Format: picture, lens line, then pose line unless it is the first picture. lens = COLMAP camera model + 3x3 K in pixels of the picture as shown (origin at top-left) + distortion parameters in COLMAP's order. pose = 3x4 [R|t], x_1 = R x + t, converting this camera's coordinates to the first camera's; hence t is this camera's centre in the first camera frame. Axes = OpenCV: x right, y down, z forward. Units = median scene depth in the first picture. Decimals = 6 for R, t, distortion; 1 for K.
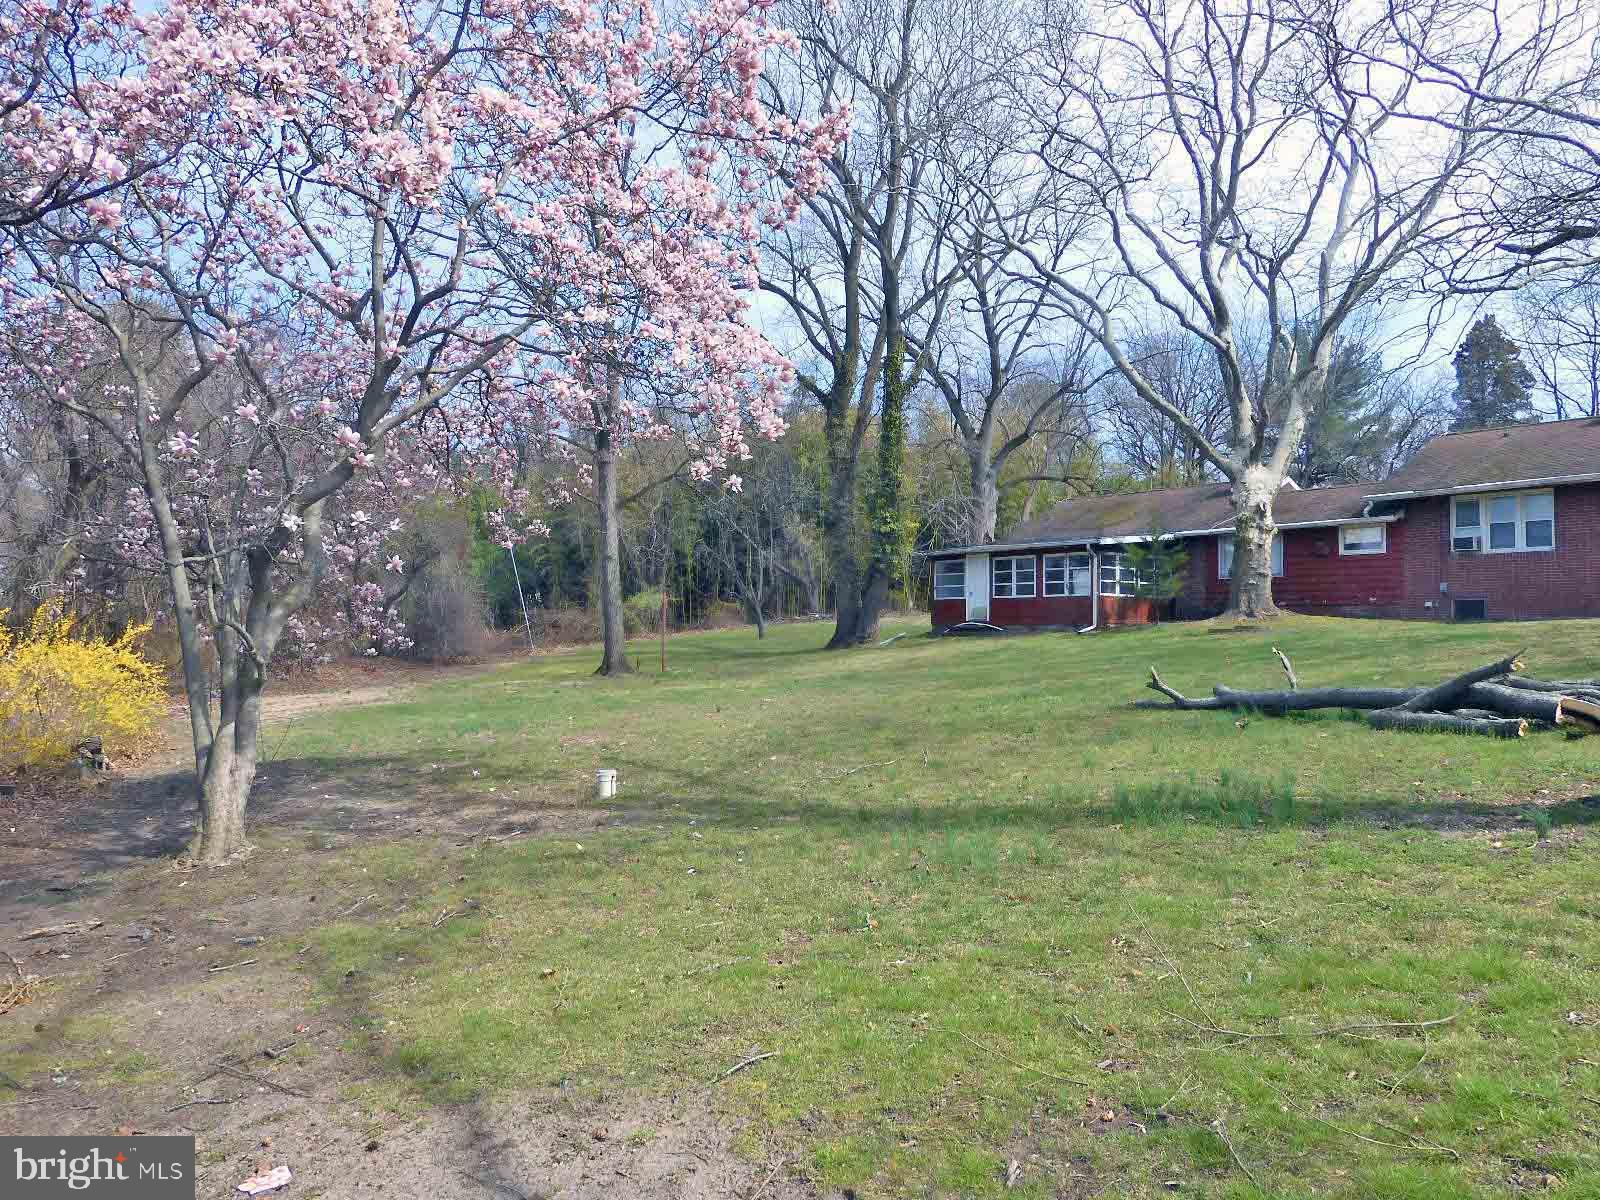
lens RADIAL K [[1125.9, 0, 799.8], [0, 1125.9, 602.7], [0, 0, 1]] dist [0.004261, 0.001791]
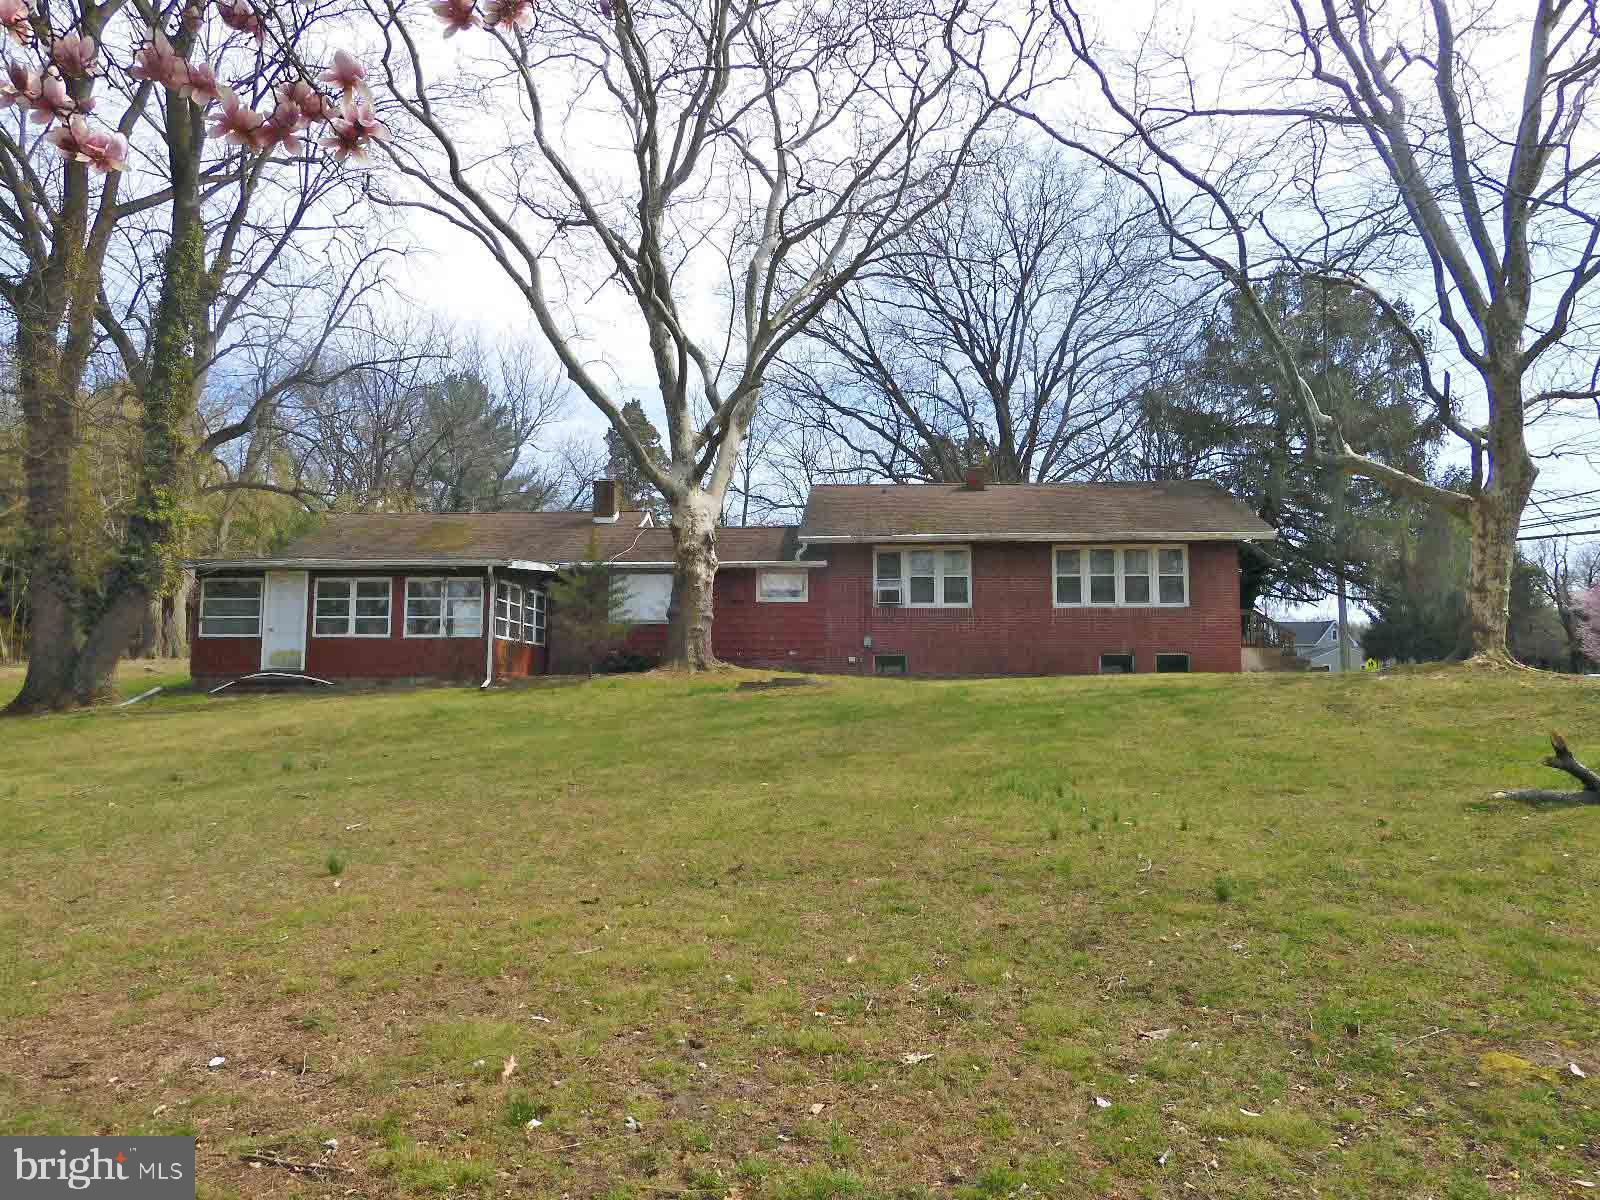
lens RADIAL K [[1129.1, 0, 799.9], [0, 1129.1, 603.6], [0, 0, 1]] dist [-0.009239, -0.001679]
pose [[0.684828, 0.062289, 0.726037, -0.131632], [-0.020840, 0.997607, -0.065931, 0.015693], [-0.728406, 0.030021, 0.684487, 0.347415]]
